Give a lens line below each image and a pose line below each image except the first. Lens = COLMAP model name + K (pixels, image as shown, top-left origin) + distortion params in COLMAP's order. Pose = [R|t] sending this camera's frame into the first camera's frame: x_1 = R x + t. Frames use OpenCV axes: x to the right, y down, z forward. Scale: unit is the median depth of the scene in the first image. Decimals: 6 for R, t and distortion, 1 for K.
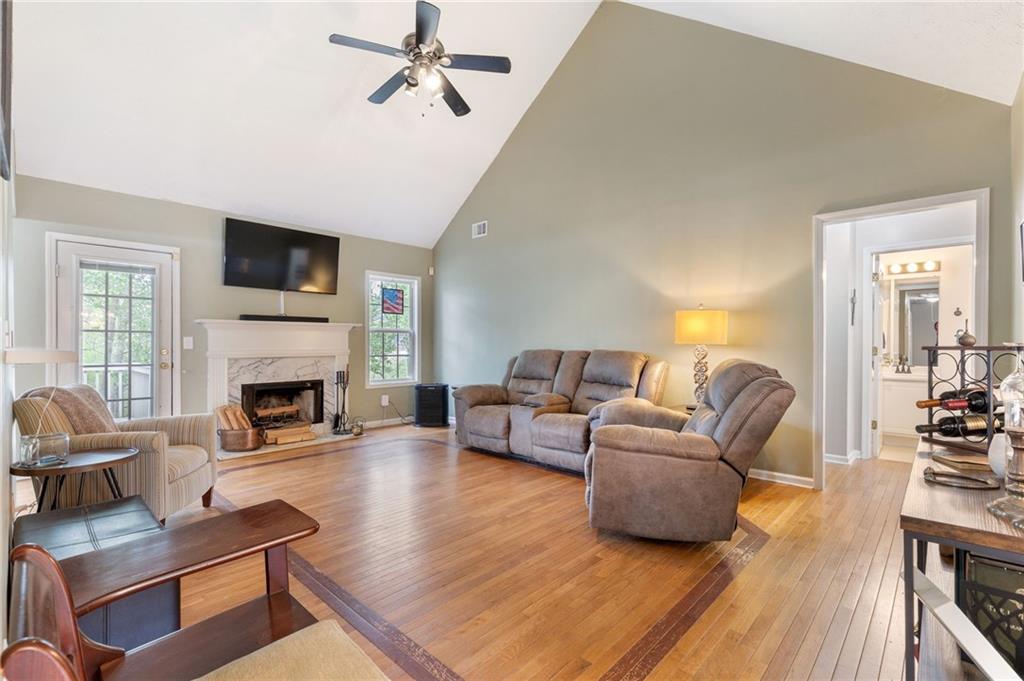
lens RADIAL K [[461.4, 0, 513.6], [0, 461.4, 349.2], [0, 0, 1]] dist [-0.000331, -0.000119]
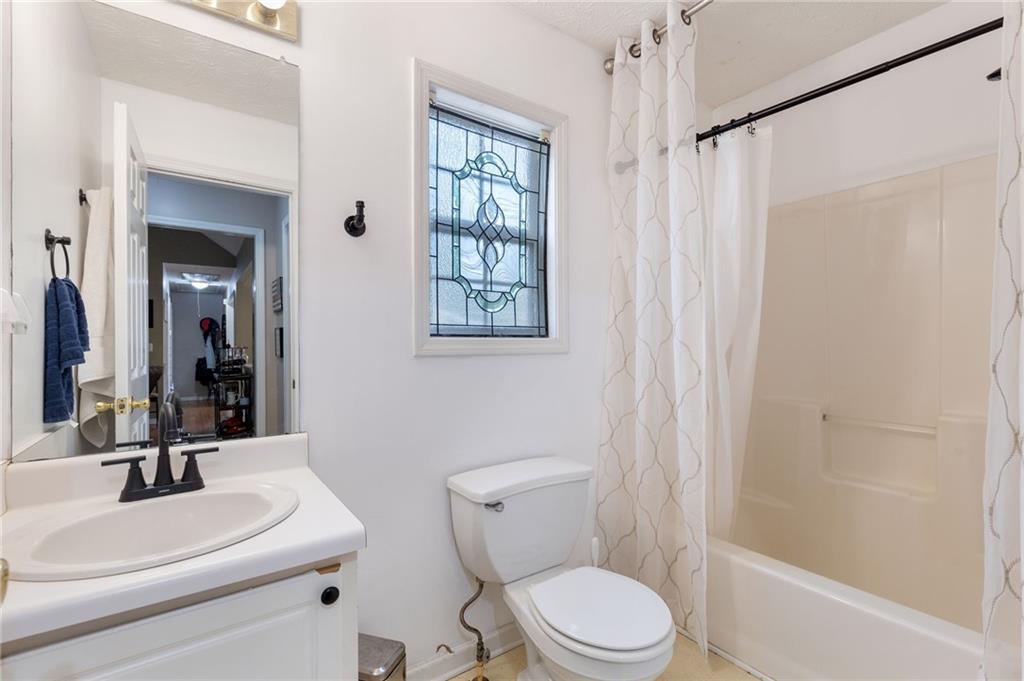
lens RADIAL K [[461.4, 0, 513.6], [0, 461.4, 349.2], [0, 0, 1]] dist [-0.000331, -0.000119]
pose [[0.215166, -0.006640, 0.976555, 0.682956], [0.016938, 0.999852, 0.003066, -0.004920], [-0.976431, 0.015882, 0.215247, 0.808912]]
